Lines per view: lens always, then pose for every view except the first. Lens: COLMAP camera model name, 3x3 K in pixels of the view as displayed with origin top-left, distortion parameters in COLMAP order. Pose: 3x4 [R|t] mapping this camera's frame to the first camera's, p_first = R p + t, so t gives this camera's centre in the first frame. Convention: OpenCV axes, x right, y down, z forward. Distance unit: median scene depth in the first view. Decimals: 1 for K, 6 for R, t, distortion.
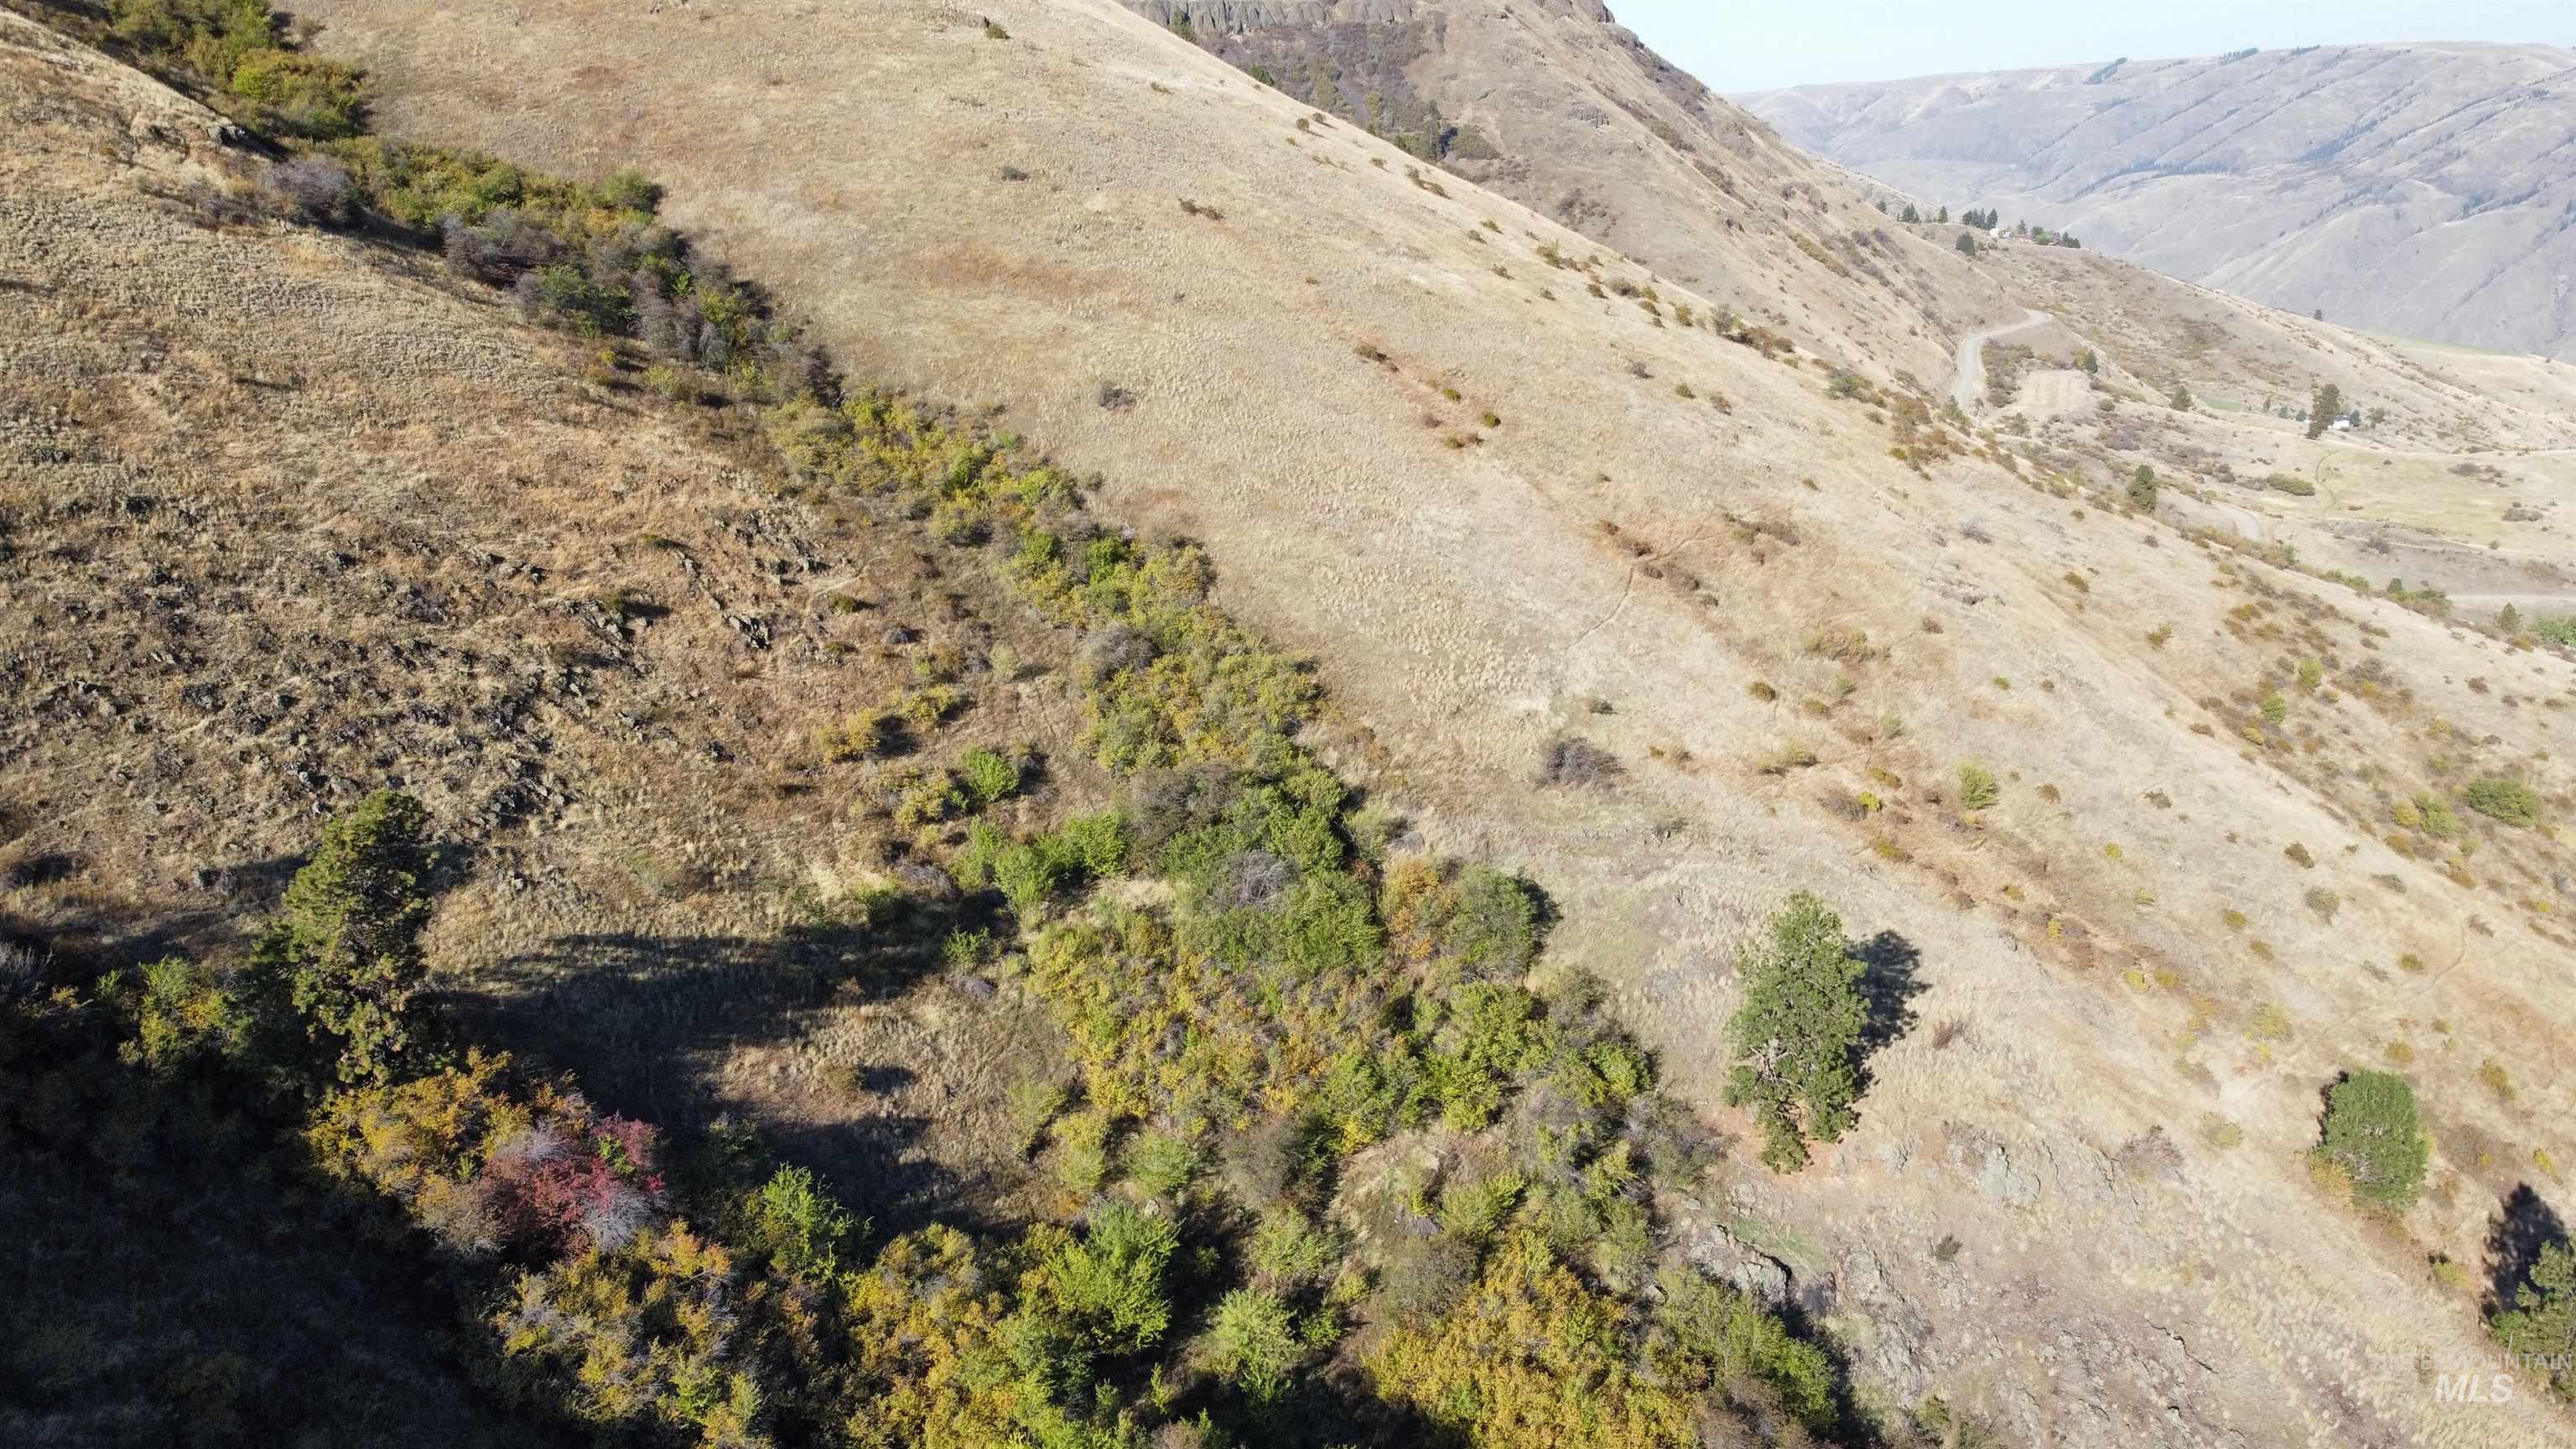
lens RADIAL K [[1939.7, 0, 1321.0], [0, 1939.7, 763.1], [0, 0, 1]] dist [-0.019883, 0.011561]
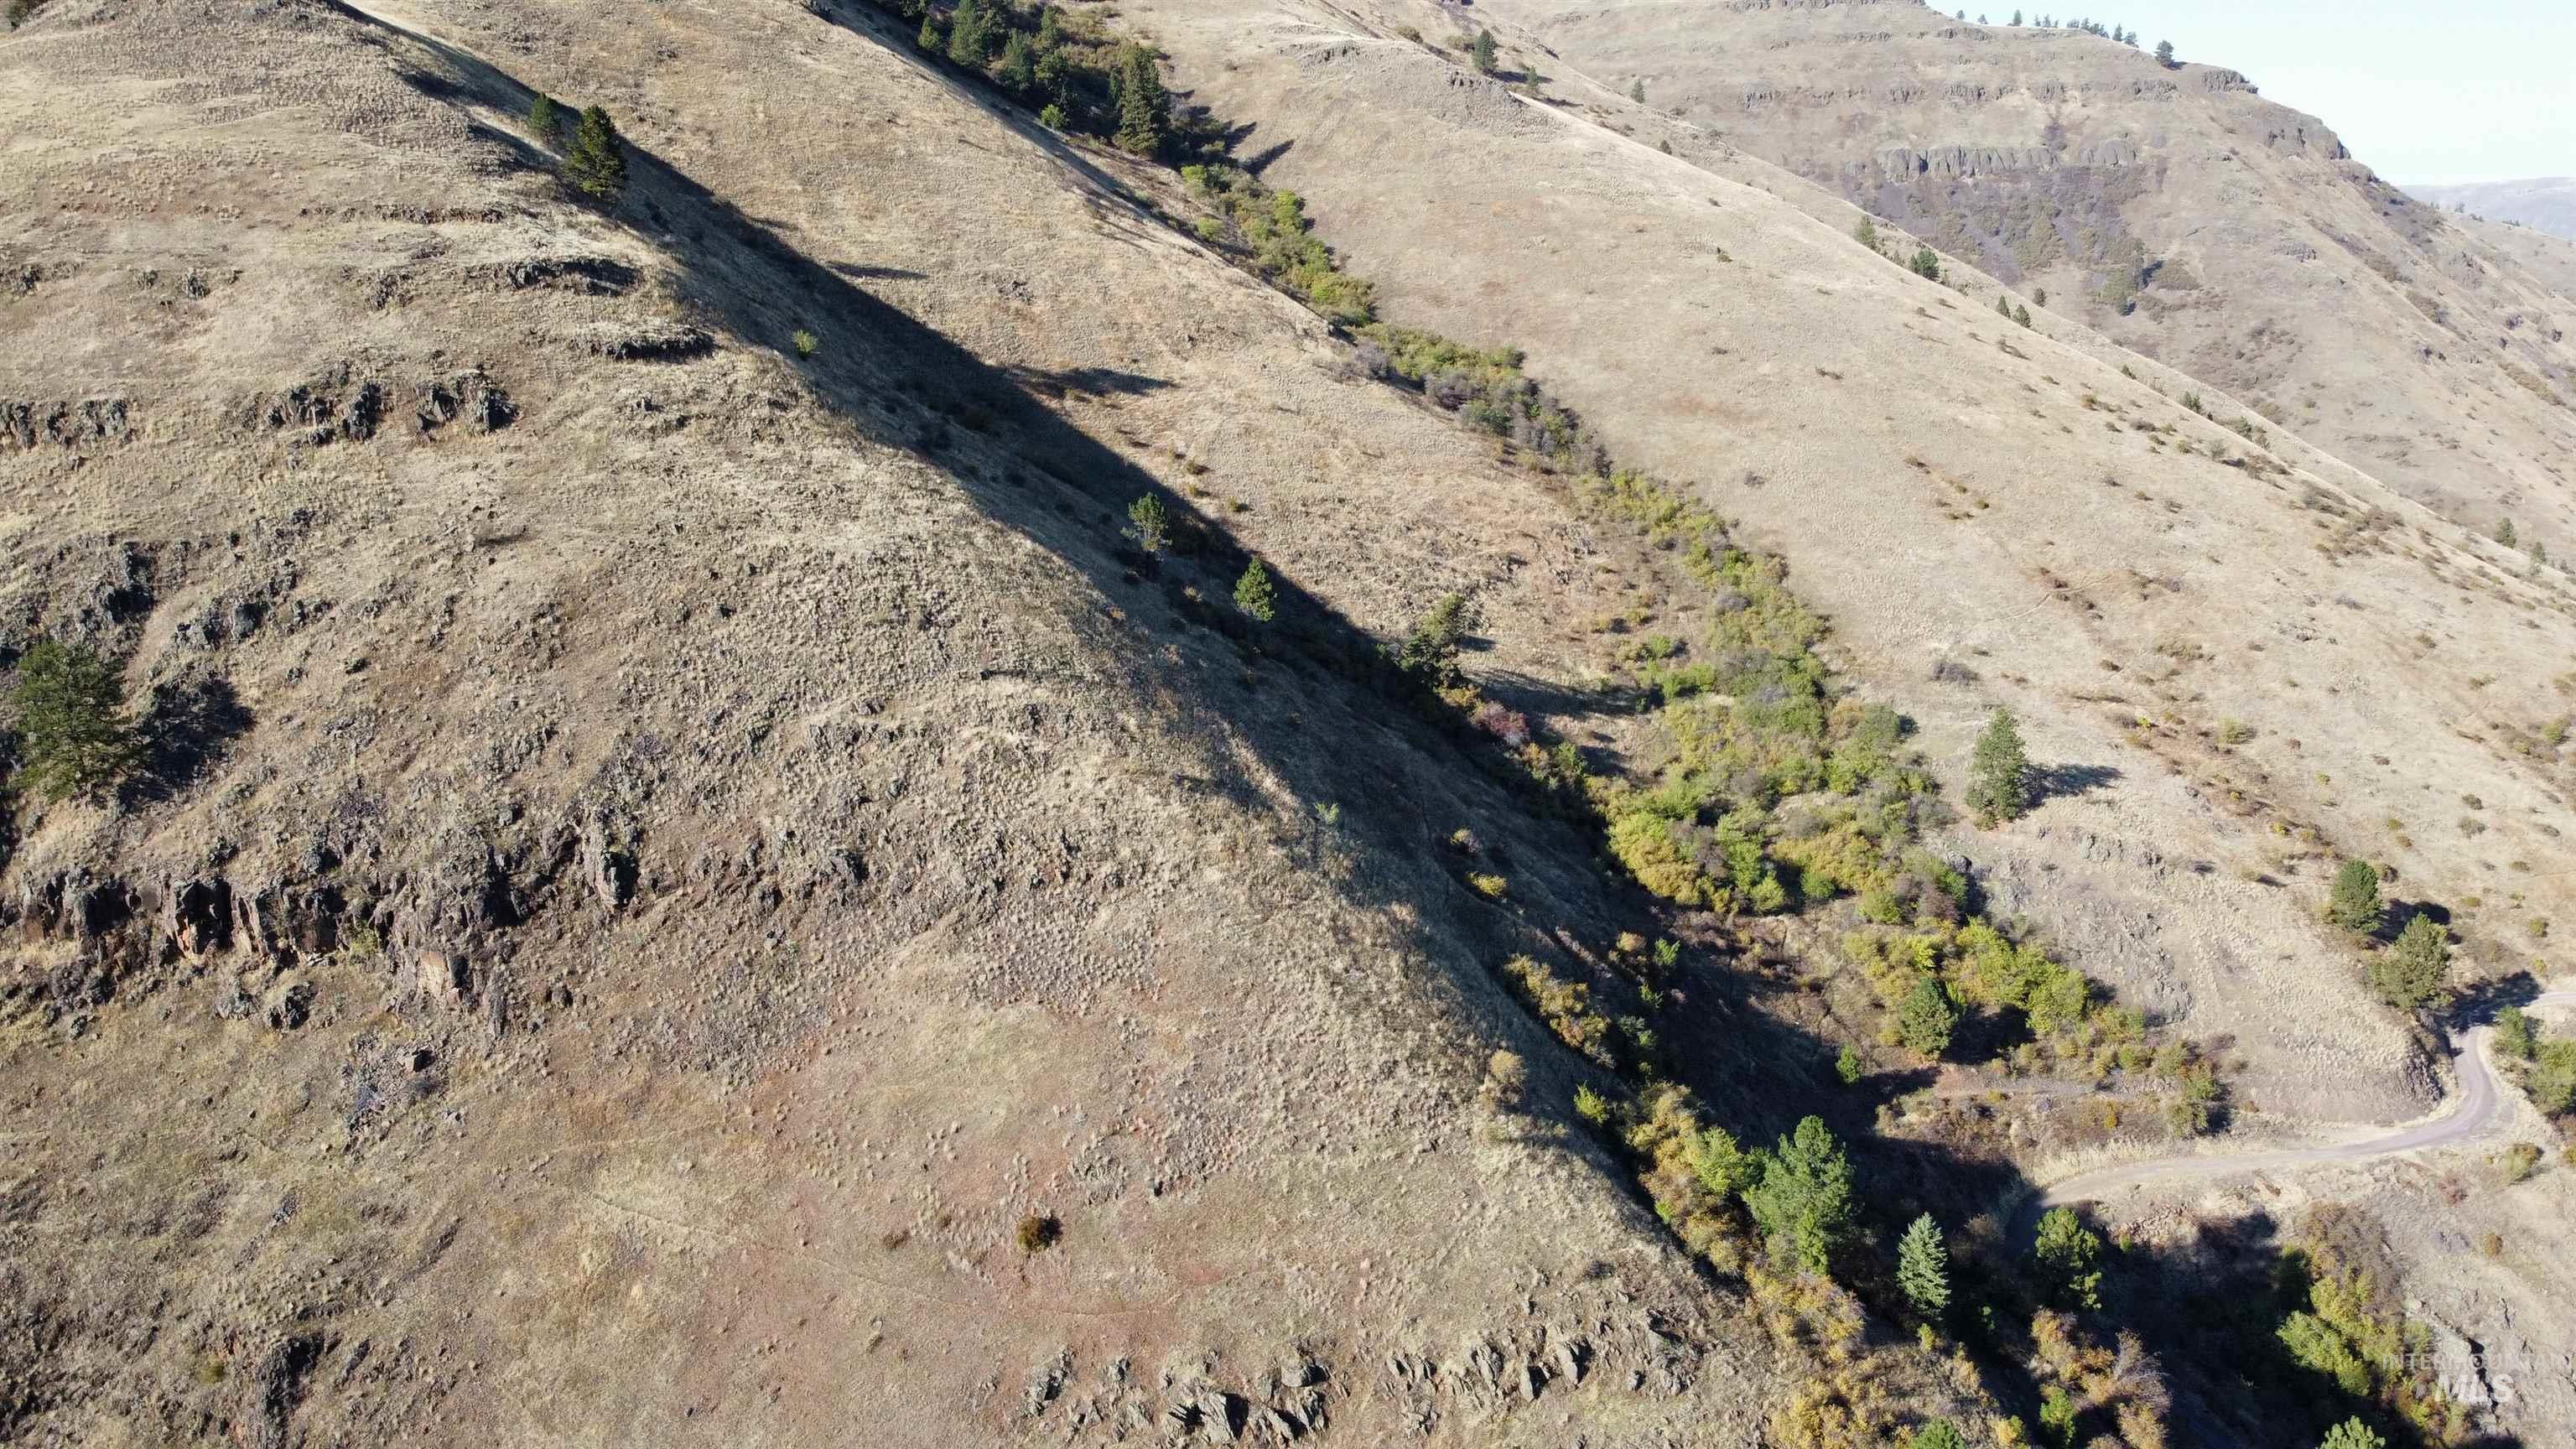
lens RADIAL K [[1990.6, 0, 1337.3], [0, 1990.6, 732.6], [0, 0, 1]] dist [0.000545, -0.010257]
pose [[0.933063, 0.094680, -0.347028, 0.381910], [-0.115089, 0.992604, -0.038629, 0.317586], [0.340804, 0.075982, 0.937059, -1.681970]]
